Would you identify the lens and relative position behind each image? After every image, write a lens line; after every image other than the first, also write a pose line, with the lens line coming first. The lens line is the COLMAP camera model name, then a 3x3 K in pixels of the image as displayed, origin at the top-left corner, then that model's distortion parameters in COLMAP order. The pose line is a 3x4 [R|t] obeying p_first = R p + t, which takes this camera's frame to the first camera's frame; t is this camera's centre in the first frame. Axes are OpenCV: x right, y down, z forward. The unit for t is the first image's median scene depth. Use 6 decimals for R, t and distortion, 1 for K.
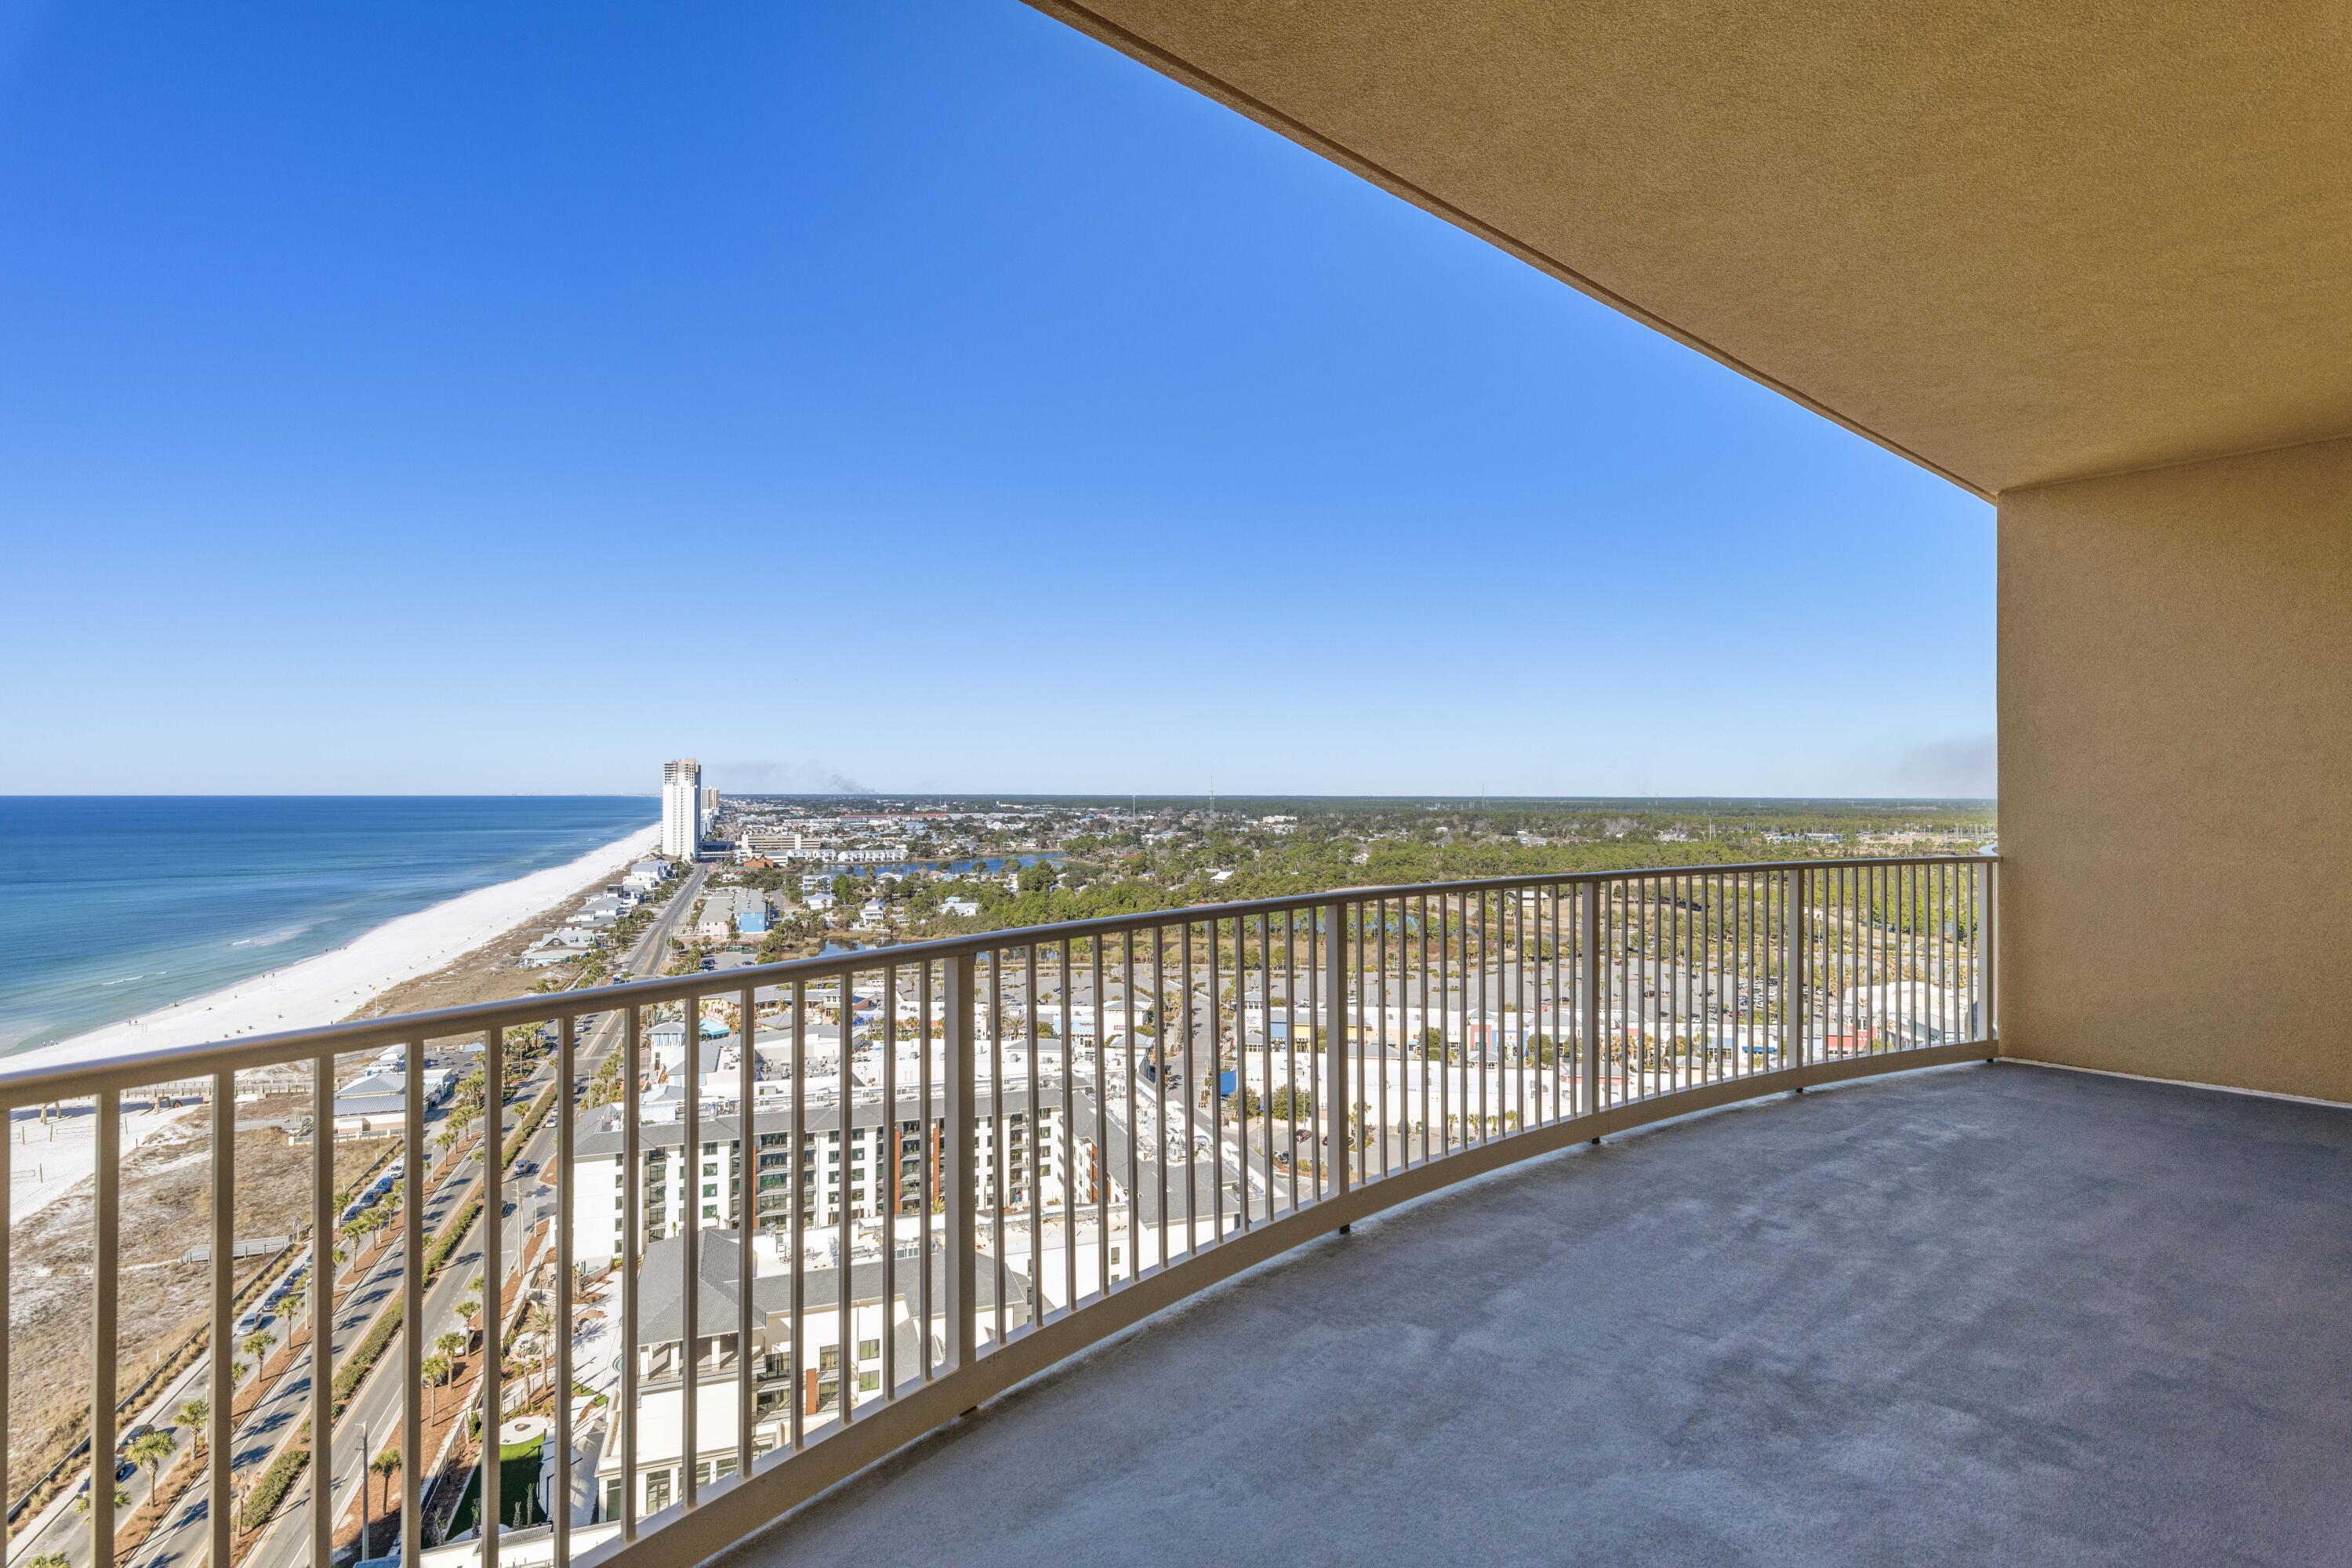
lens RADIAL K [[1140.2, 0, 1158.9], [0, 1140.2, 791.2], [0, 0, 1]] dist [0.004277, 0.000897]
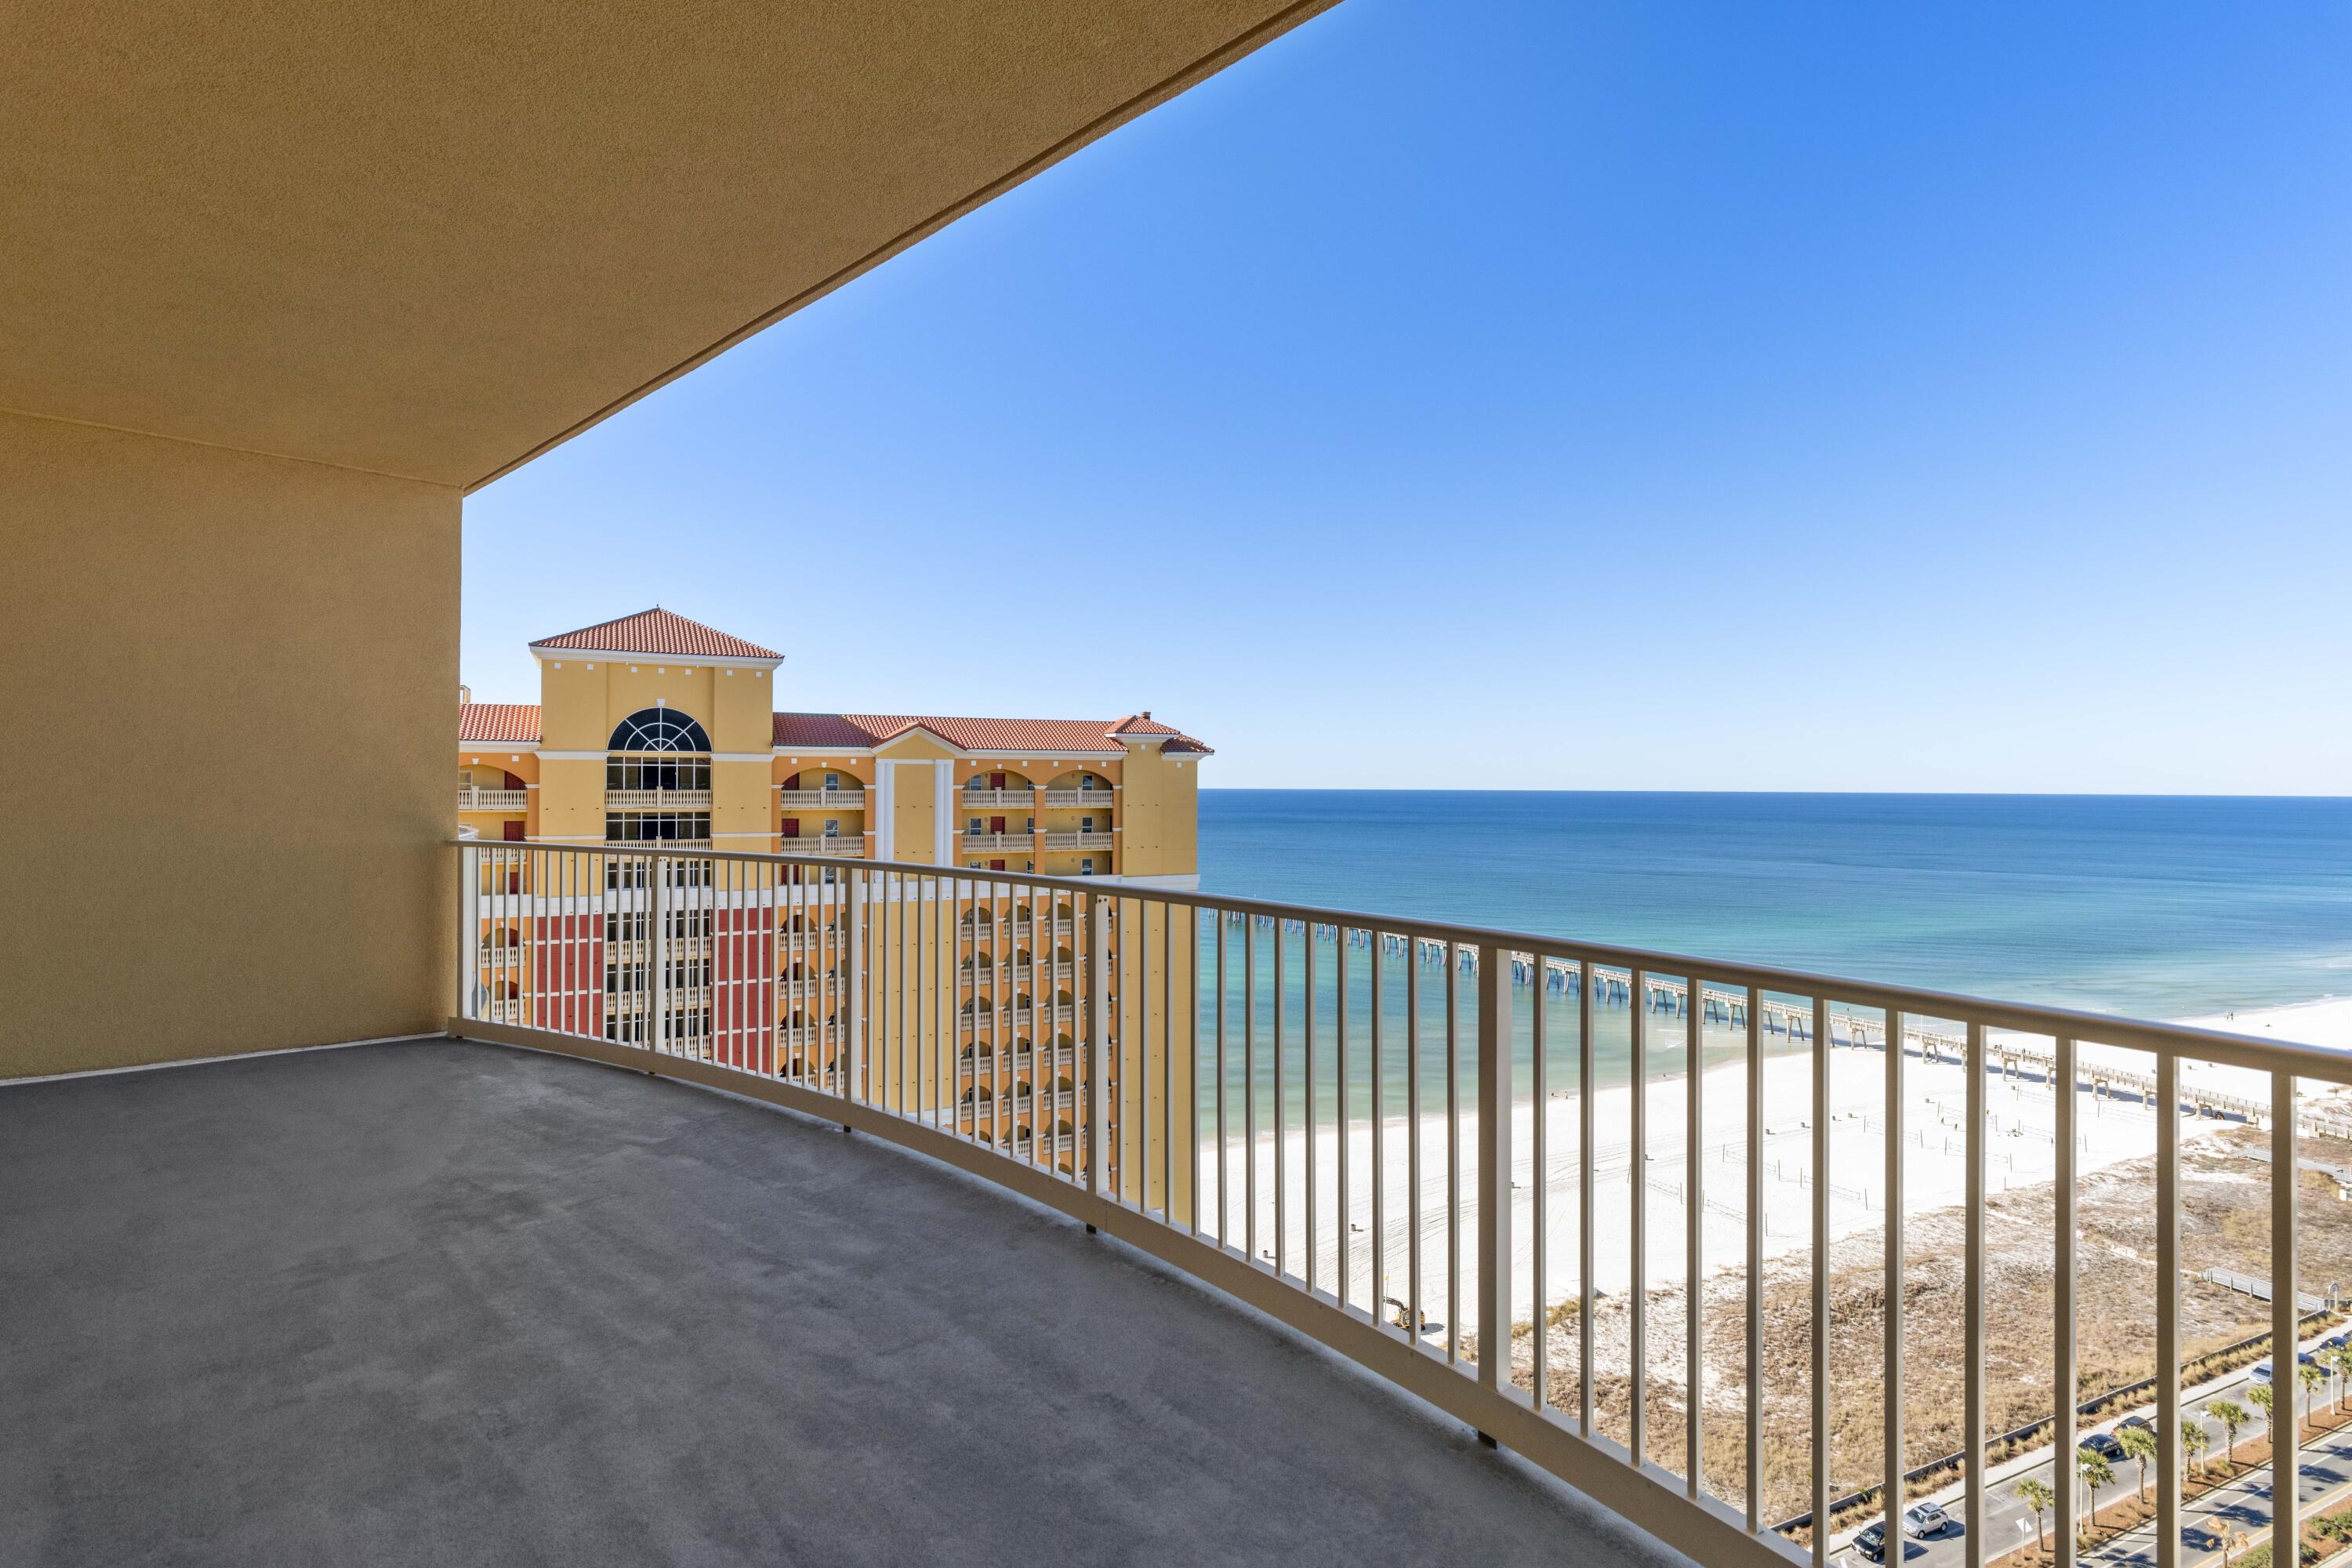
lens RADIAL K [[1140.2, 0, 1158.0], [0, 1140.2, 774.8], [0, 0, 1]] dist [0.004277, 0.000897]
pose [[0.118816, -0.009592, -0.992870, 1.384757], [-0.004450, 0.999938, -0.010193, 0.007943], [0.992906, 0.005630, 0.118766, 1.137481]]
